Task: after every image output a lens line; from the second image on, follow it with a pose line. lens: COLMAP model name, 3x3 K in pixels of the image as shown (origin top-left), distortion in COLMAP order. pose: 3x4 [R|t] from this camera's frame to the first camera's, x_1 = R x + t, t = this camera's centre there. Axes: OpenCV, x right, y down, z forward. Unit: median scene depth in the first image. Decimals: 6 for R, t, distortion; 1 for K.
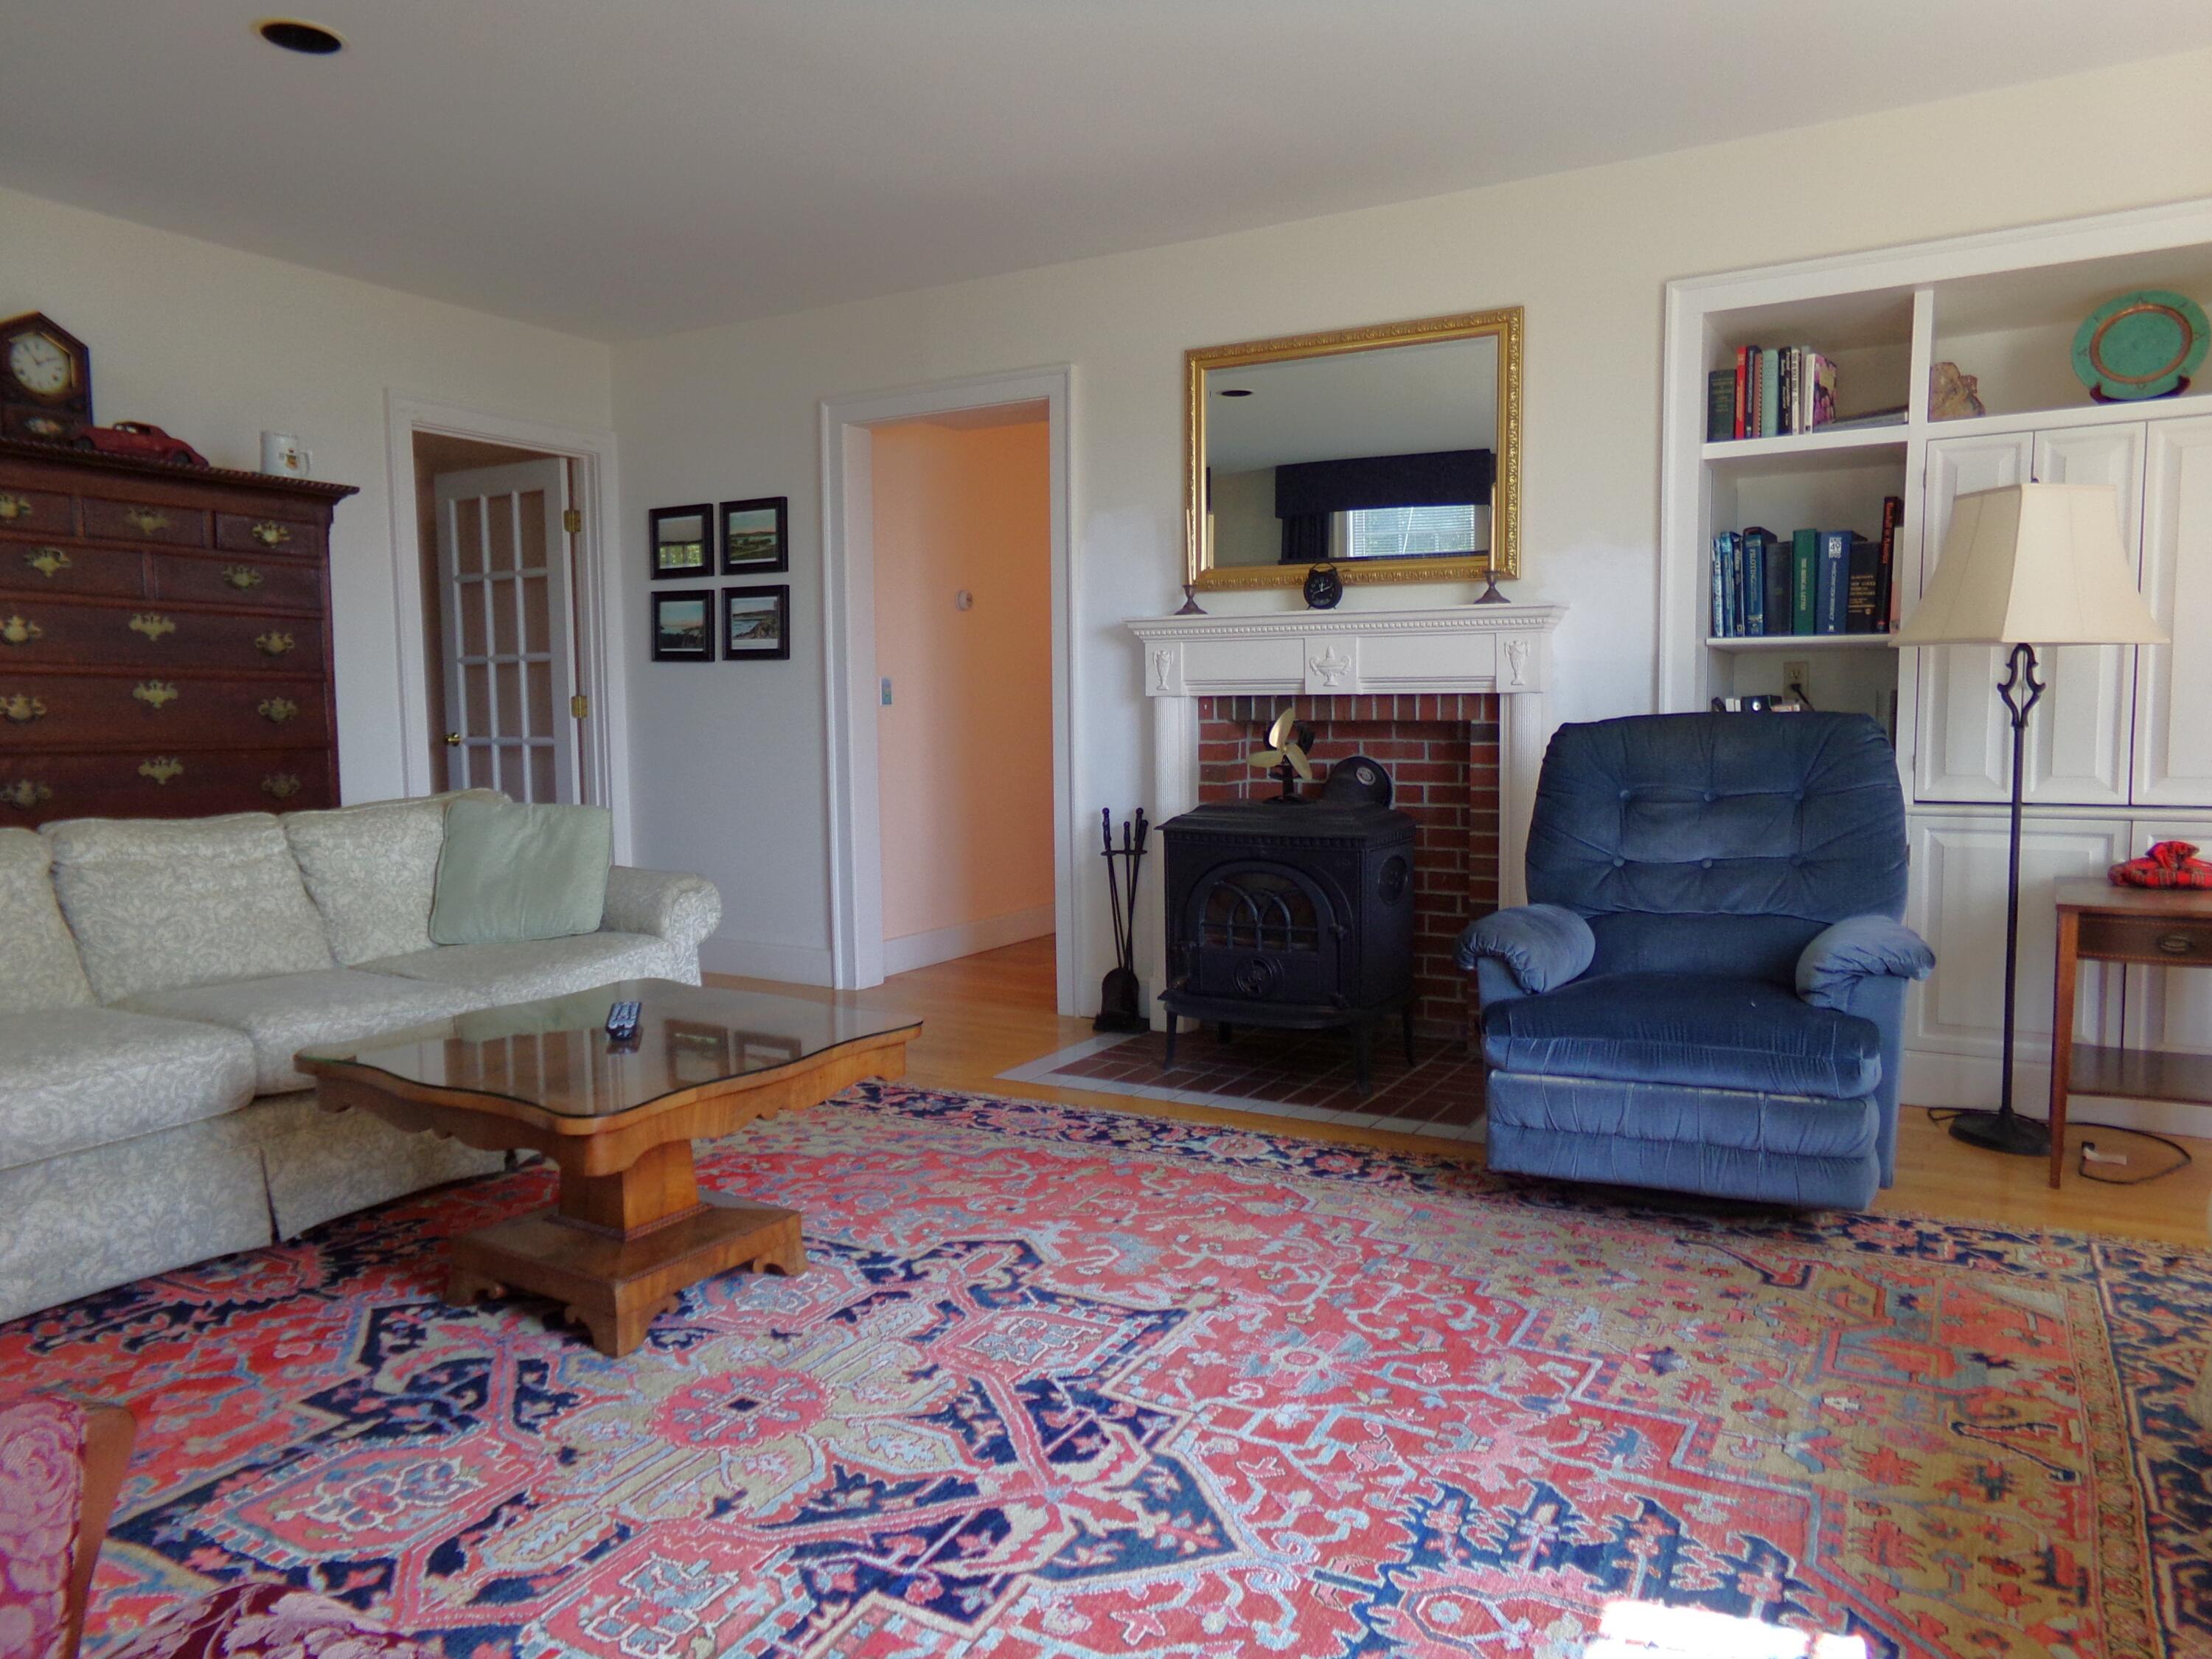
lens RADIAL K [[1512.3, 0, 1105.3], [0, 1512.3, 825.3], [0, 0, 1]] dist [0.004940, 0.014774]
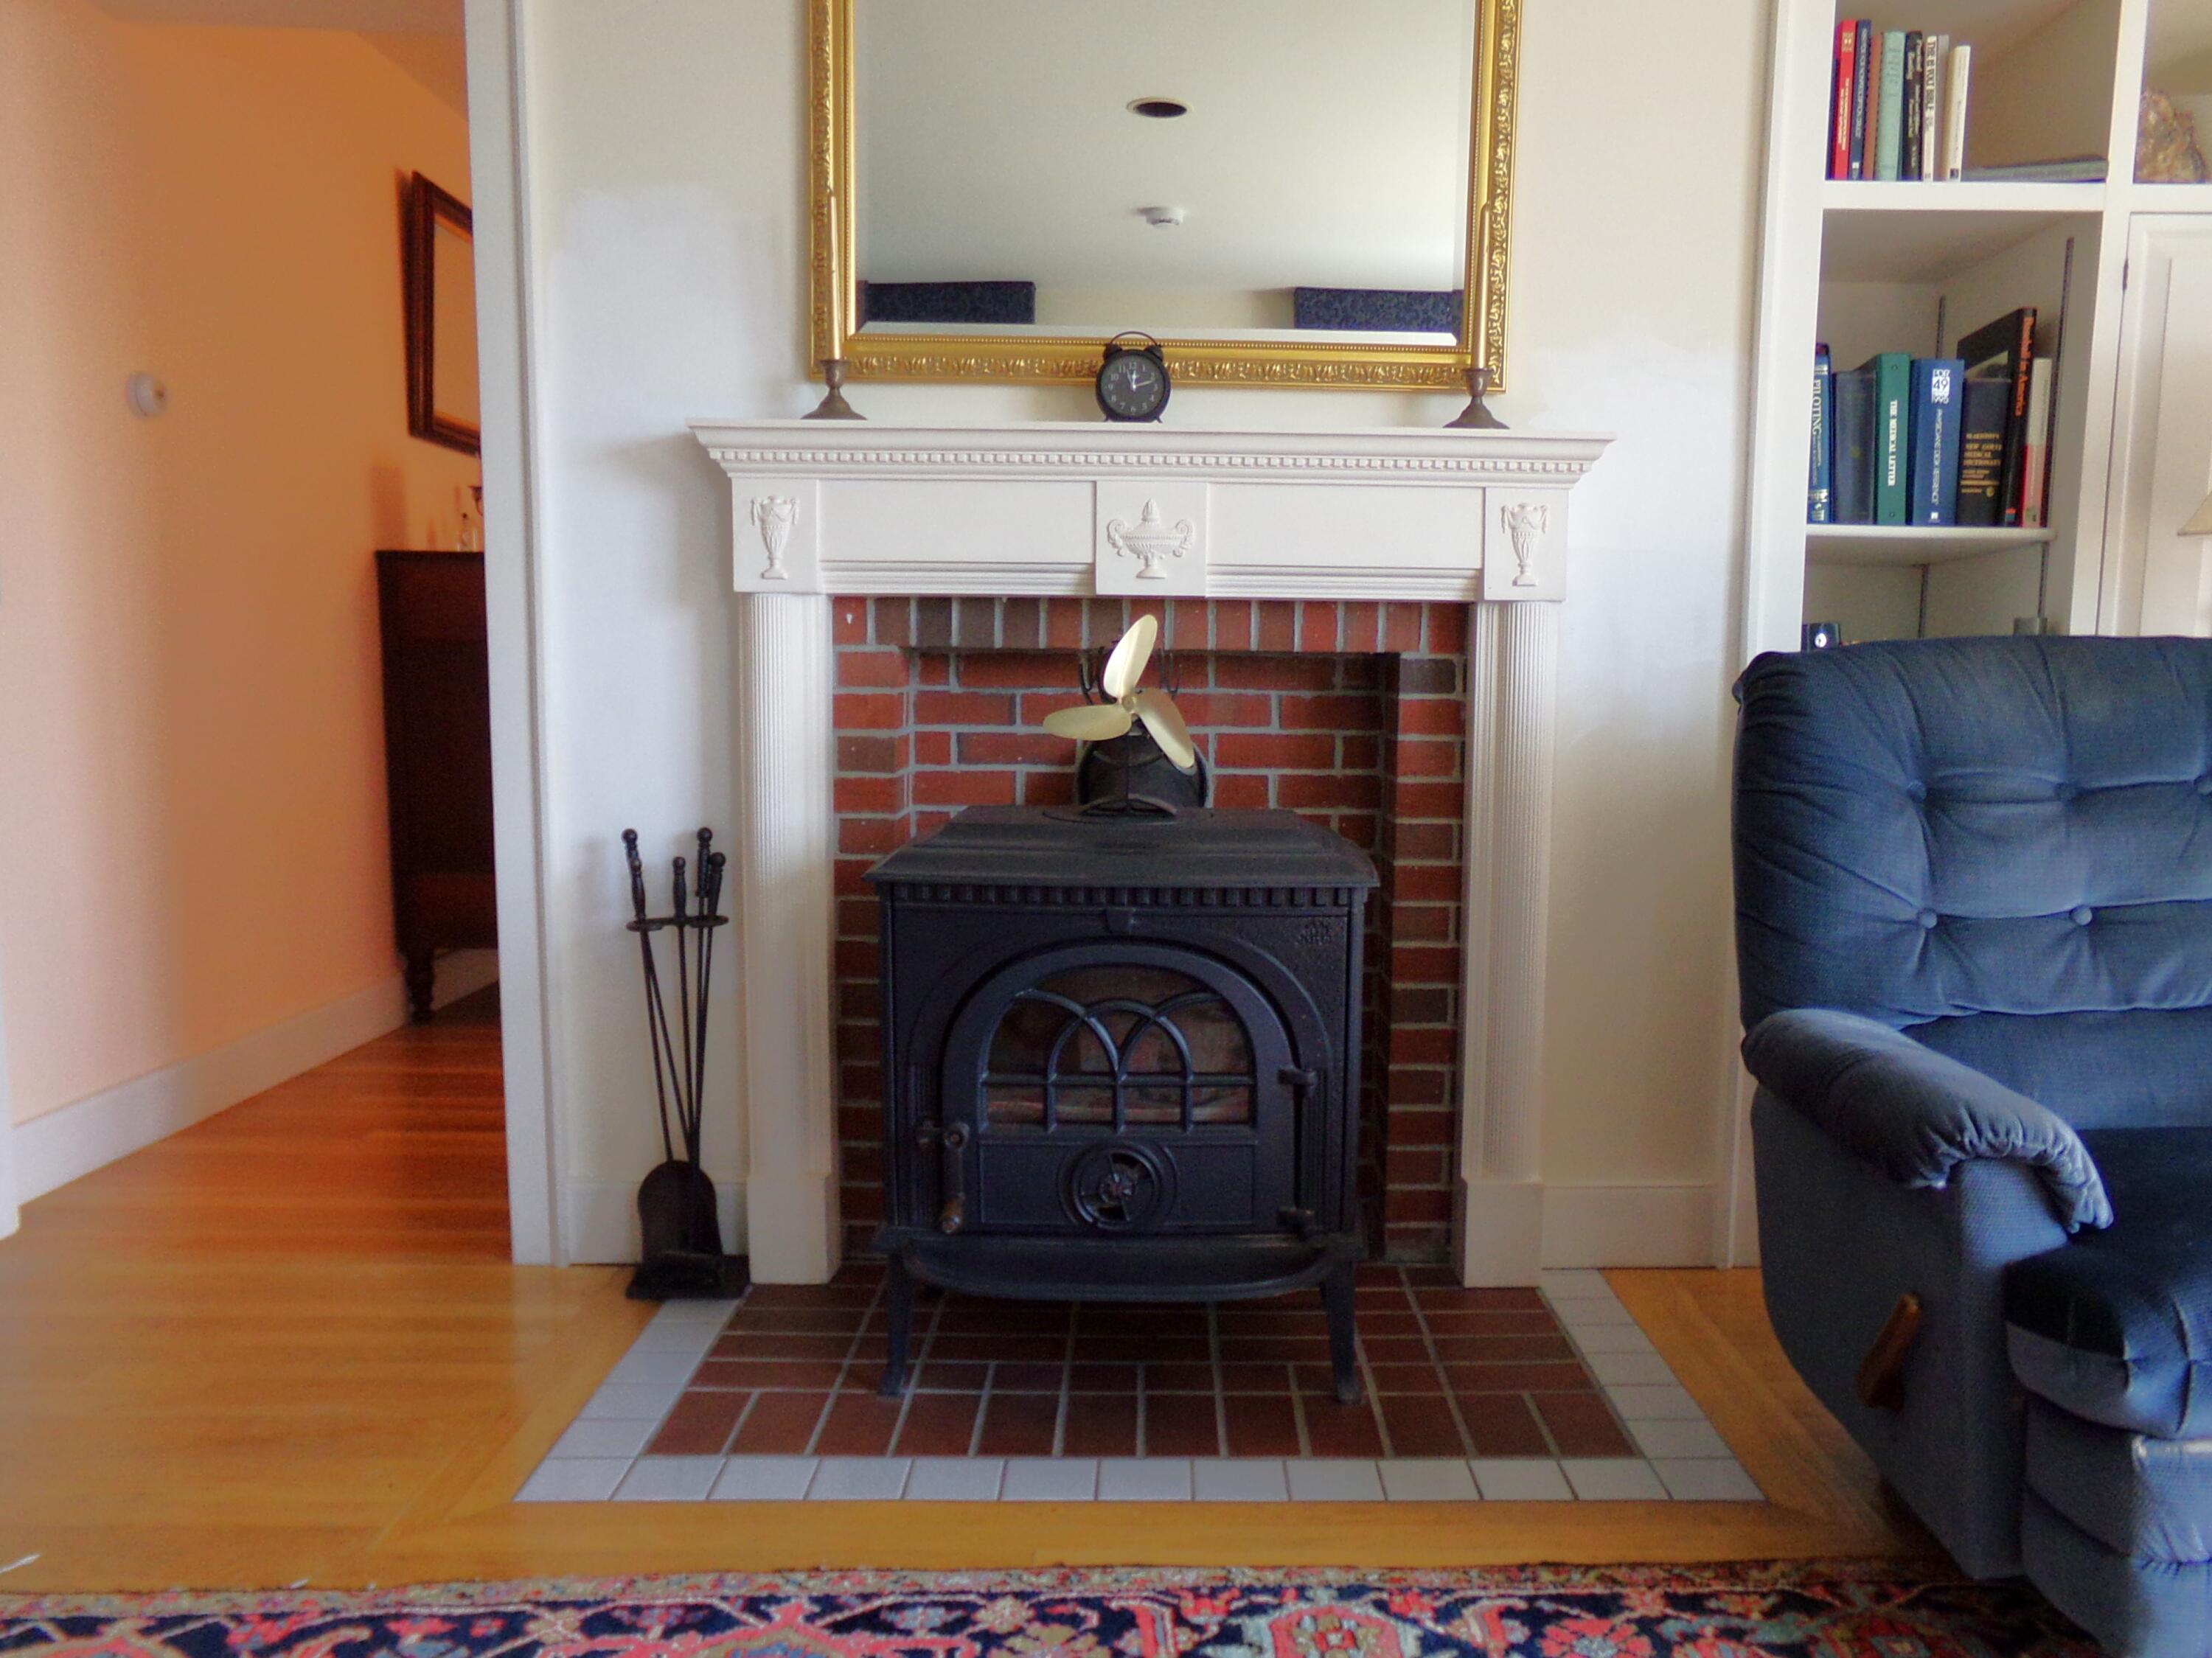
lens RADIAL K [[1745.5, 0, 1107.0], [0, 1745.5, 875.4], [0, 0, 1]] dist [-0.012984, 0.027143]
pose [[0.856213, -0.038761, 0.515167, -0.219346], [0.022726, 0.999042, 0.037398, -0.020354], [-0.516123, -0.020313, 0.856274, 0.662811]]
